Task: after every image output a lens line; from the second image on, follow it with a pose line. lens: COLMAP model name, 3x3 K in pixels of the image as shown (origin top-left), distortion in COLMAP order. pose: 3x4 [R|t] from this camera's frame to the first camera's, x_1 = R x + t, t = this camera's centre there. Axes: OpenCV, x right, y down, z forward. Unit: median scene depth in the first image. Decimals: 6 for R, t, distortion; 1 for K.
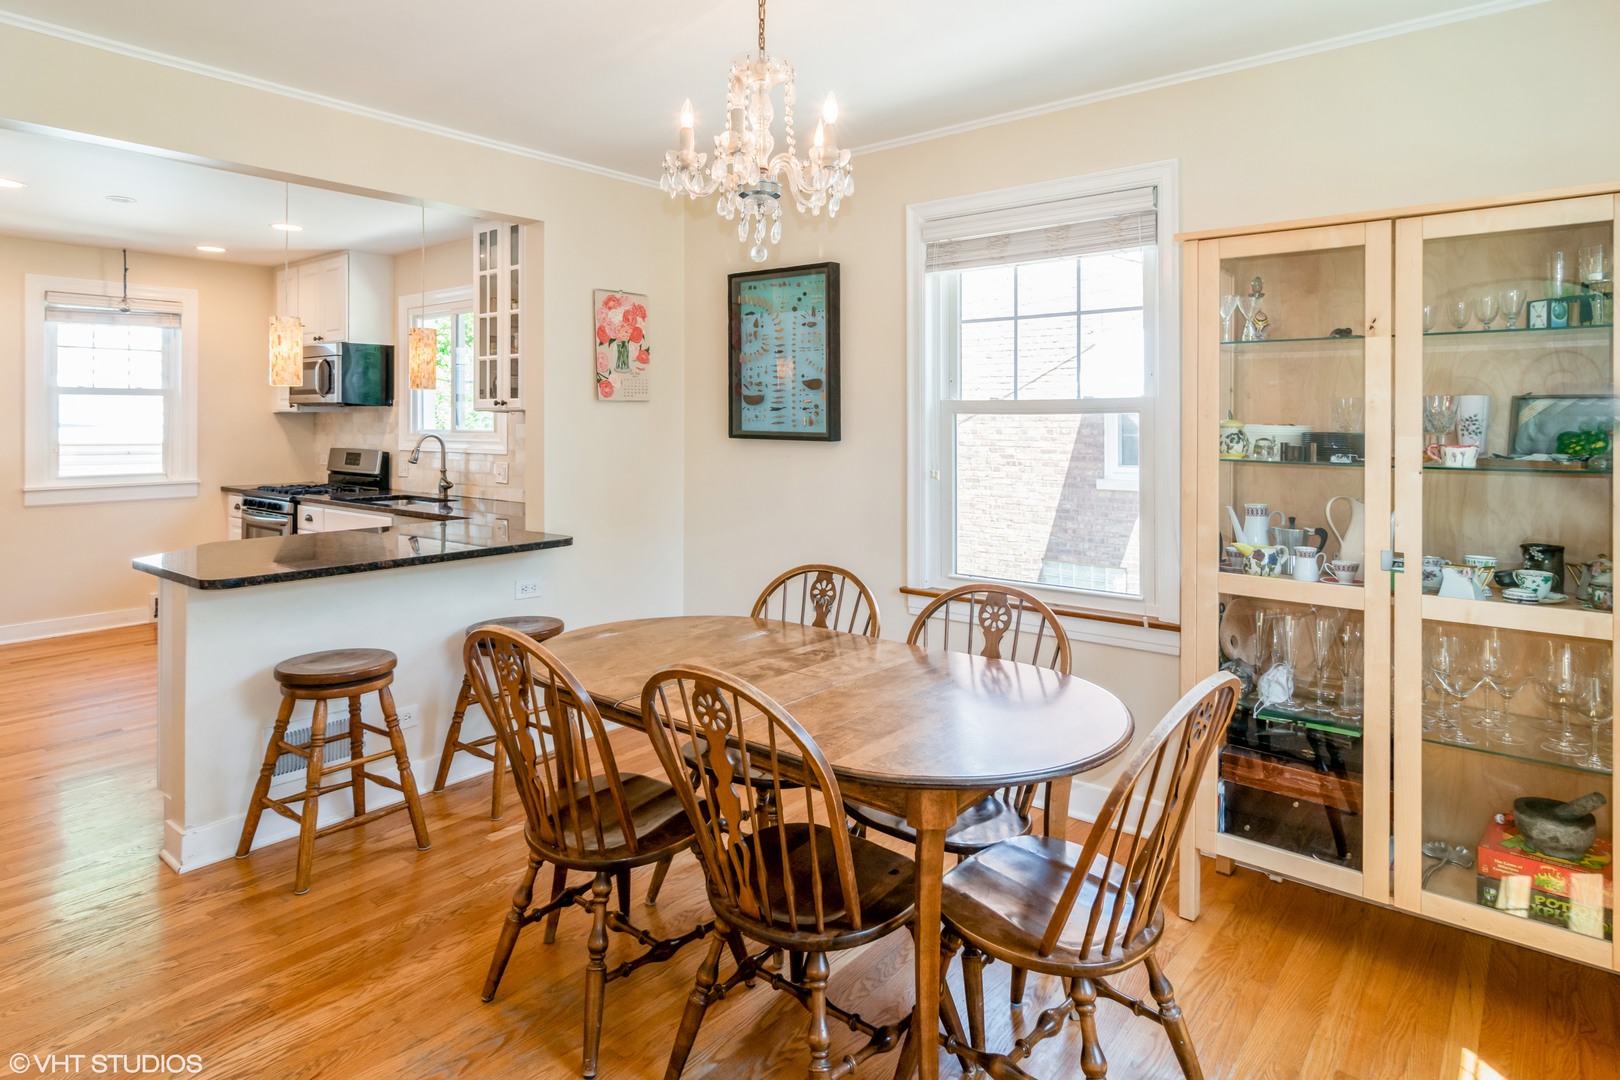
lens RADIAL K [[881.0, 0, 789.8], [0, 881.0, 426.1], [0, 0, 1]] dist [-0.000784, 0.000761]
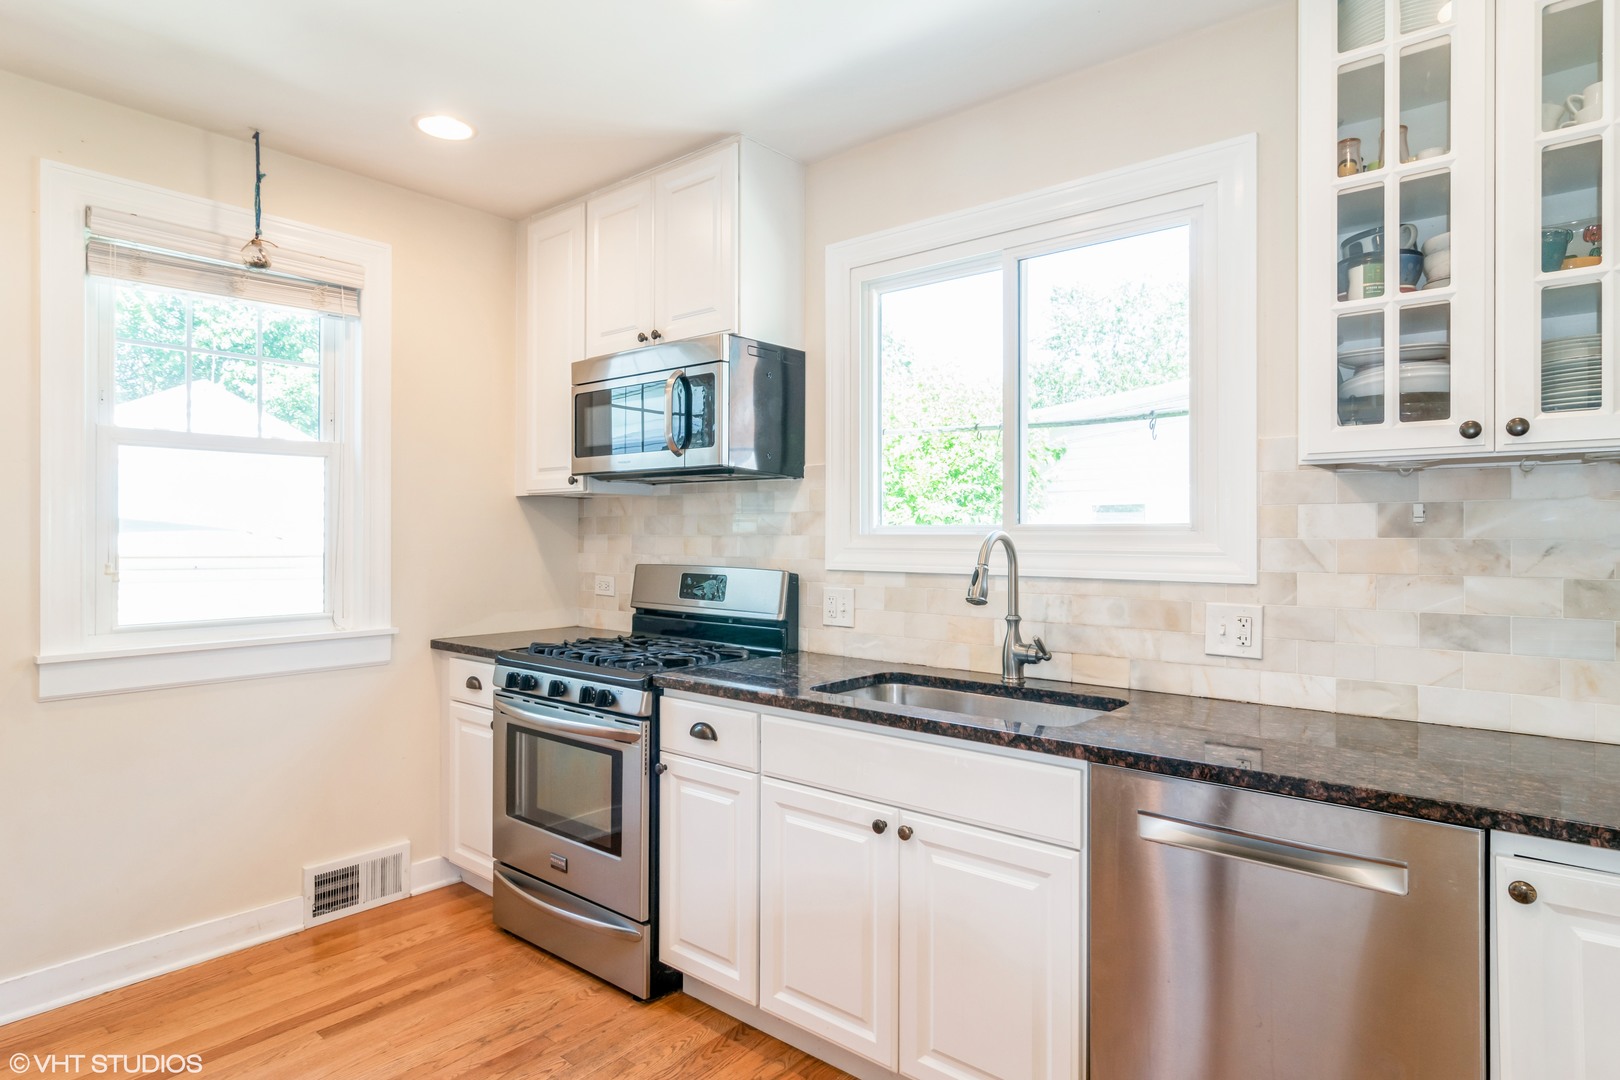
lens RADIAL K [[881.0, 0, 813.1], [0, 881.0, 543.4], [0, 0, 1]] dist [-0.000784, 0.000761]
pose [[0.999941, 0.003180, -0.010345, -0.453498], [-0.003124, 0.999980, 0.005429, 0.010616], [0.010362, -0.005396, 0.999932, 0.534973]]
